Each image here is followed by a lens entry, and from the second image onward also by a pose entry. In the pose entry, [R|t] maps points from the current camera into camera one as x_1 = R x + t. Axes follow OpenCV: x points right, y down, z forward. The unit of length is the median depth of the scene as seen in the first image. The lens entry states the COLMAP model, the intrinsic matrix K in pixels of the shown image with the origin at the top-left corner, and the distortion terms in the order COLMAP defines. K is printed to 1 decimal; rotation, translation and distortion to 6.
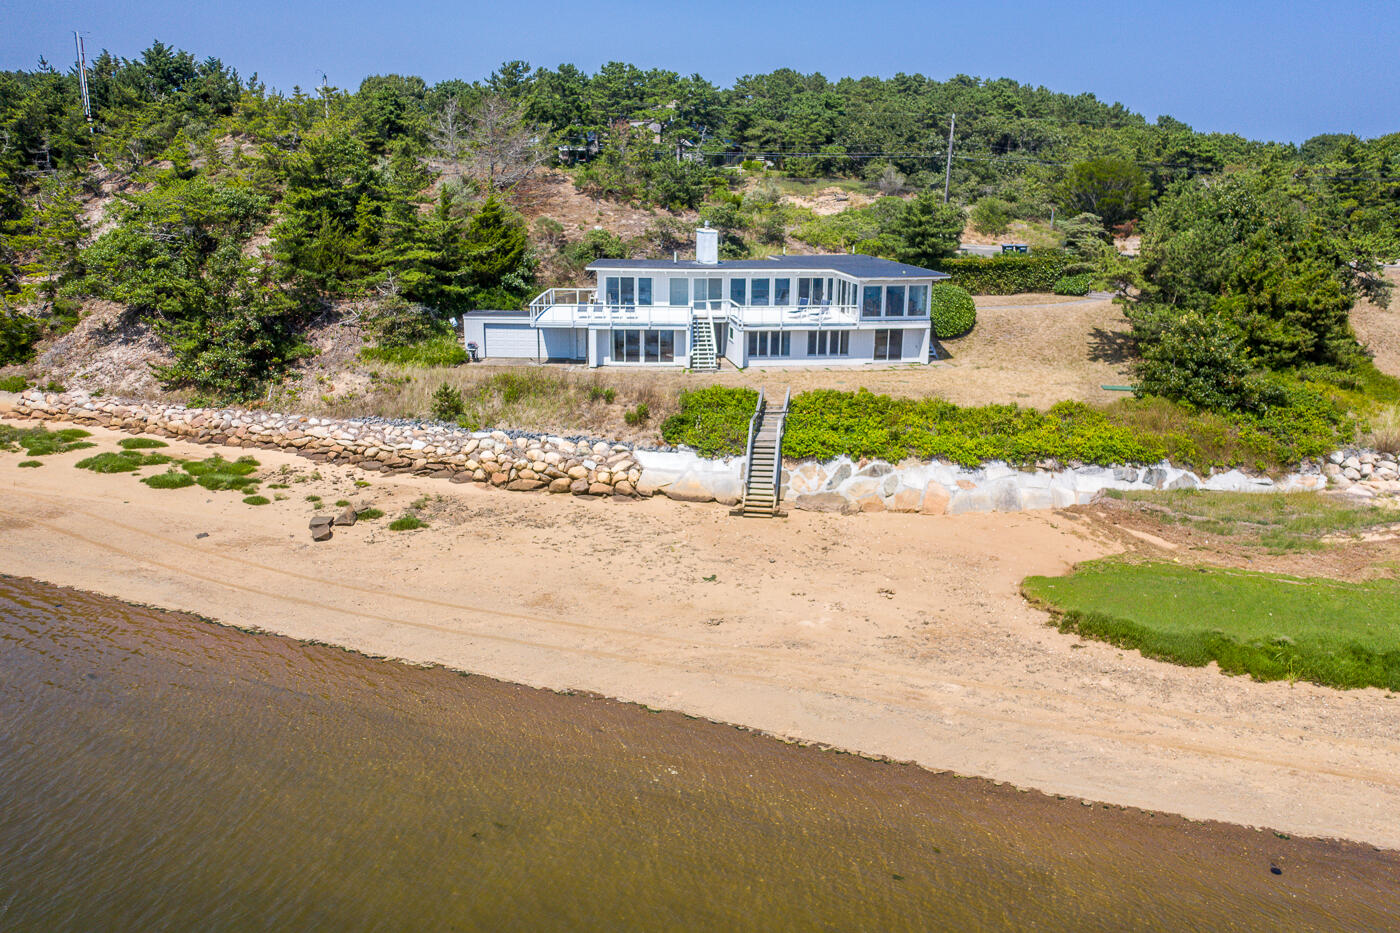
lens RADIAL K [[1107.6, 0, 695.7], [0, 1107.6, 469.7], [0, 0, 1]] dist [-0.011623, 0.009085]
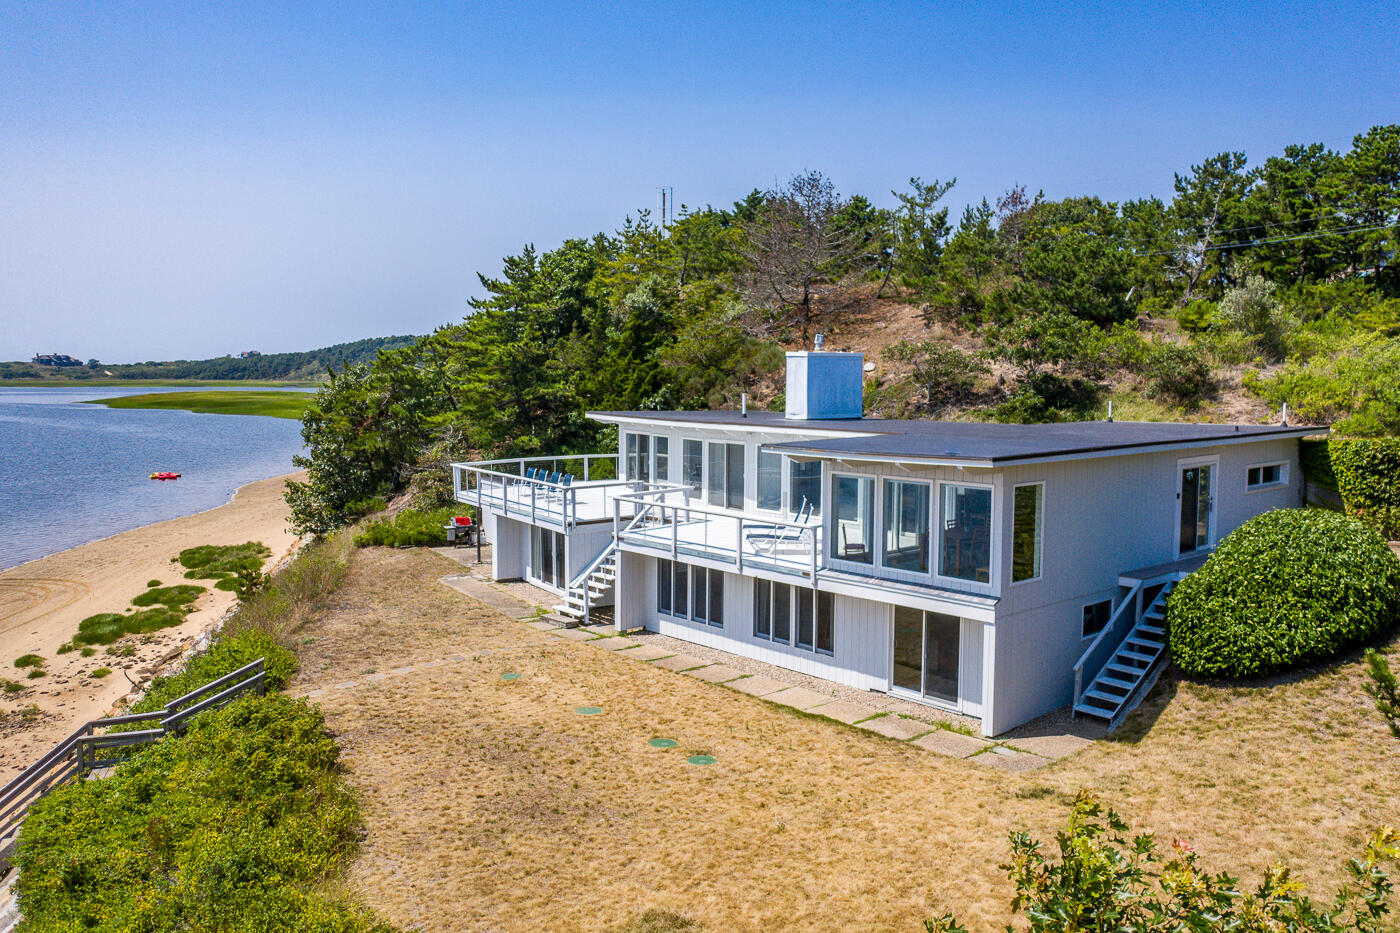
lens RADIAL K [[1107.6, 0, 695.7], [0, 1107.6, 469.7], [0, 0, 1]] dist [-0.011623, 0.009085]
pose [[0.531286, 0.067341, -0.844512, 0.489658], [-0.216829, 0.974443, -0.058706, -0.152460], [0.818975, 0.214305, 0.532309, 0.858203]]
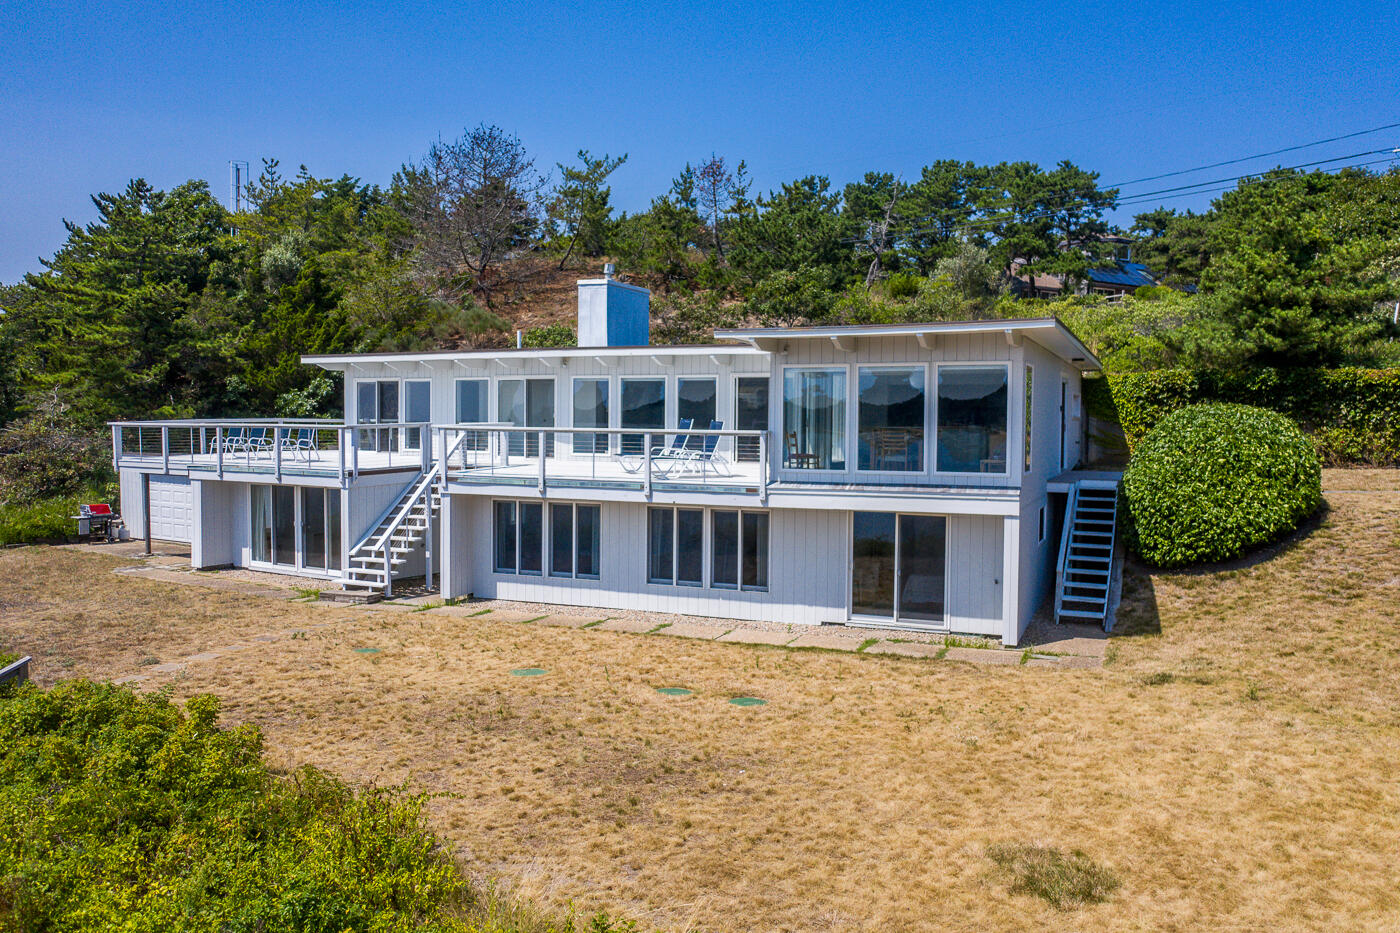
lens RADIAL K [[1107.6, 0, 695.7], [0, 1107.6, 469.7], [0, 0, 1]] dist [-0.011623, 0.009085]
pose [[0.843186, 0.020718, -0.537222, 0.334067], [-0.137575, 0.974301, -0.178354, -0.089085], [0.519721, 0.224294, 0.824368, 0.824364]]
